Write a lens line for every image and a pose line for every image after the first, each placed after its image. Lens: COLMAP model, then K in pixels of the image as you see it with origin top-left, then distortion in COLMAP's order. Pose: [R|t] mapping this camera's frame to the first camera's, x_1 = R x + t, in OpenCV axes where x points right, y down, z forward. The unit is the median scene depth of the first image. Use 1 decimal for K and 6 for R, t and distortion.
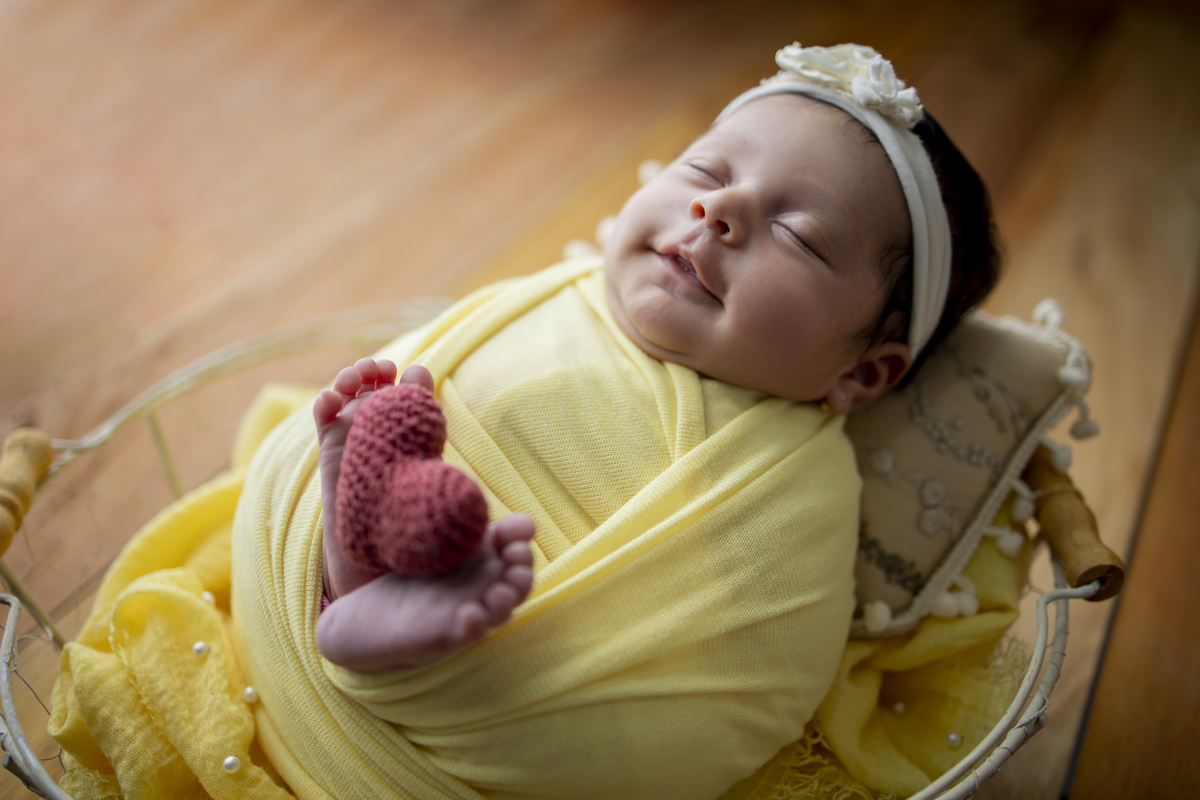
lens RADIAL K [[1243.1, 0, 600.0], [0, 1243.1, 400.0], [0, 0, 1]] dist [-0.013520, 0.008489]
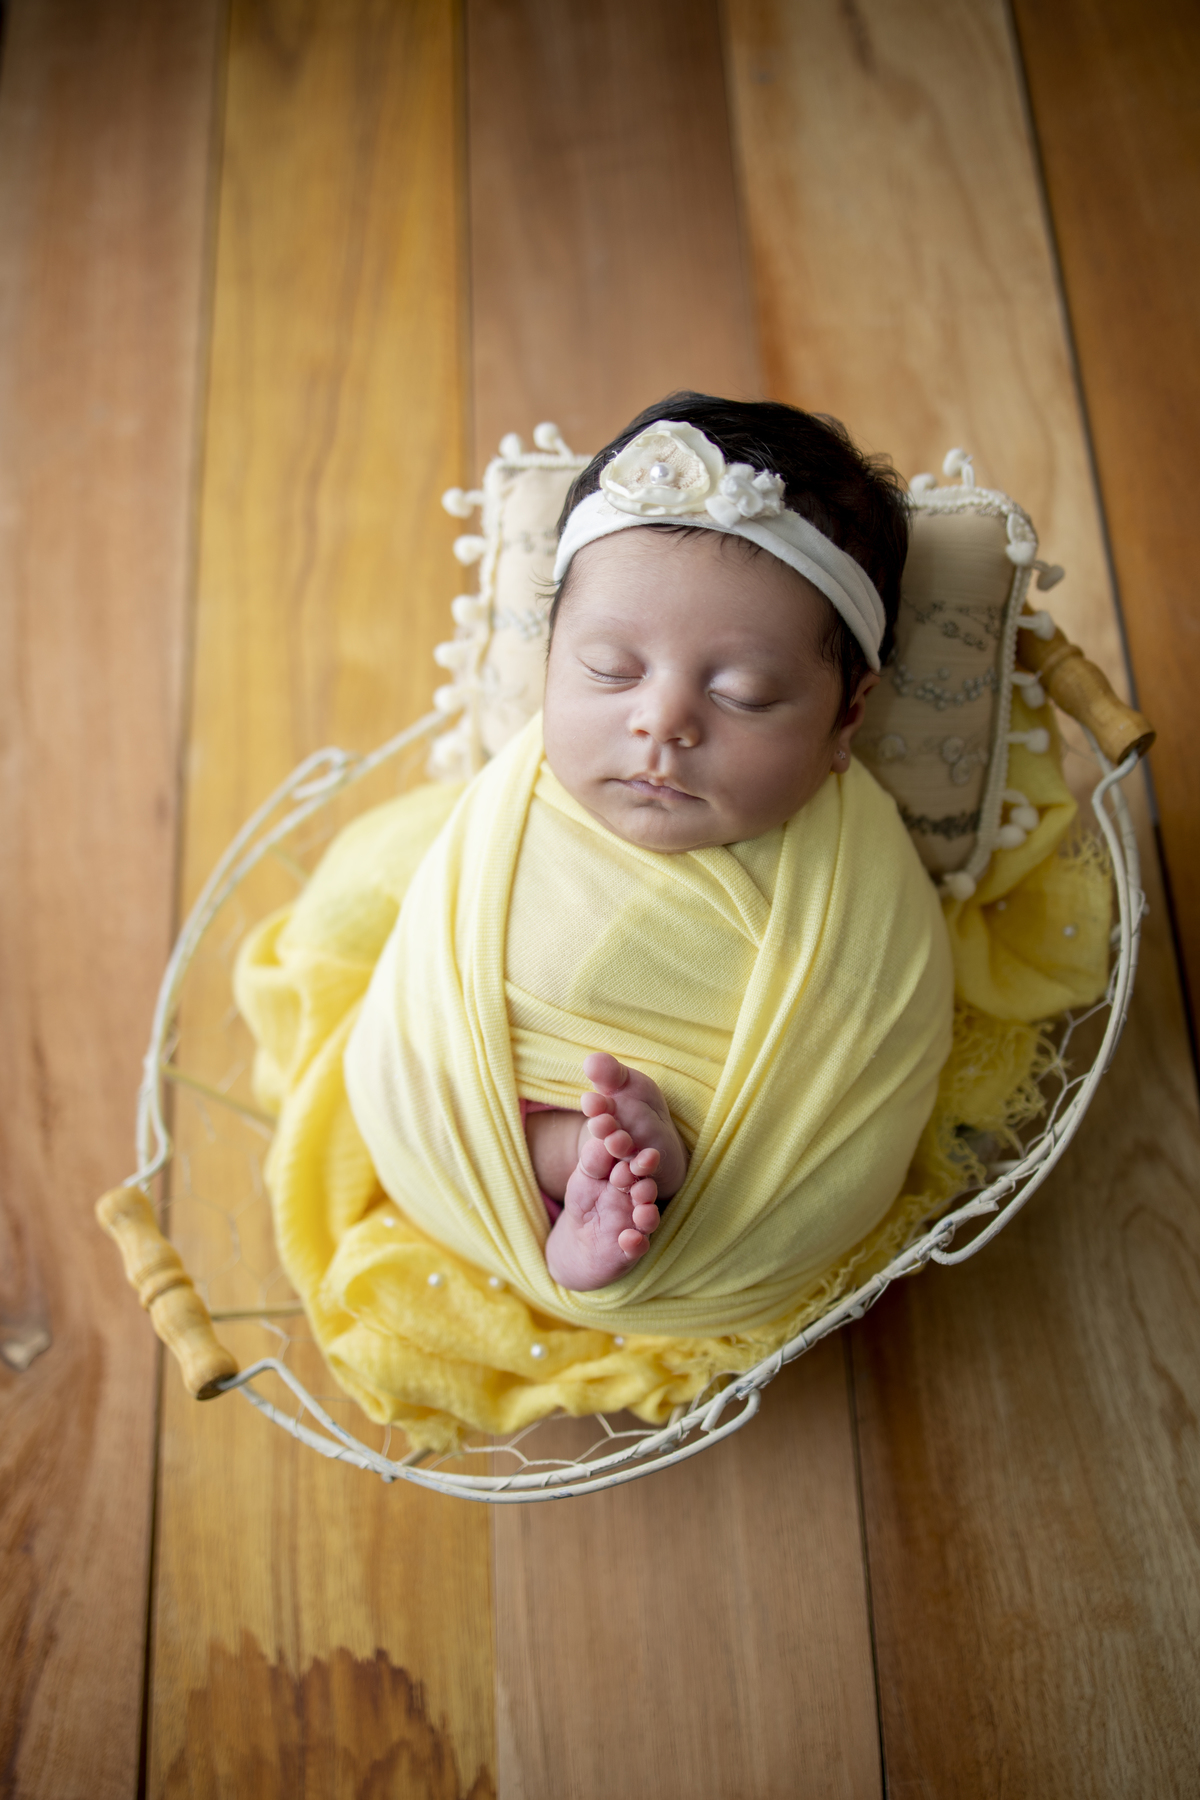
lens RADIAL K [[1864.7, 0, 600.0], [0, 1864.7, 900.0], [0, 0, 1]] dist [-0.013520, 0.008489]
pose [[0.832393, -0.553642, -0.024535, 0.008900], [0.492862, 0.719317, 0.489560, -0.687256], [-0.253393, -0.419599, 0.871624, -0.250136]]
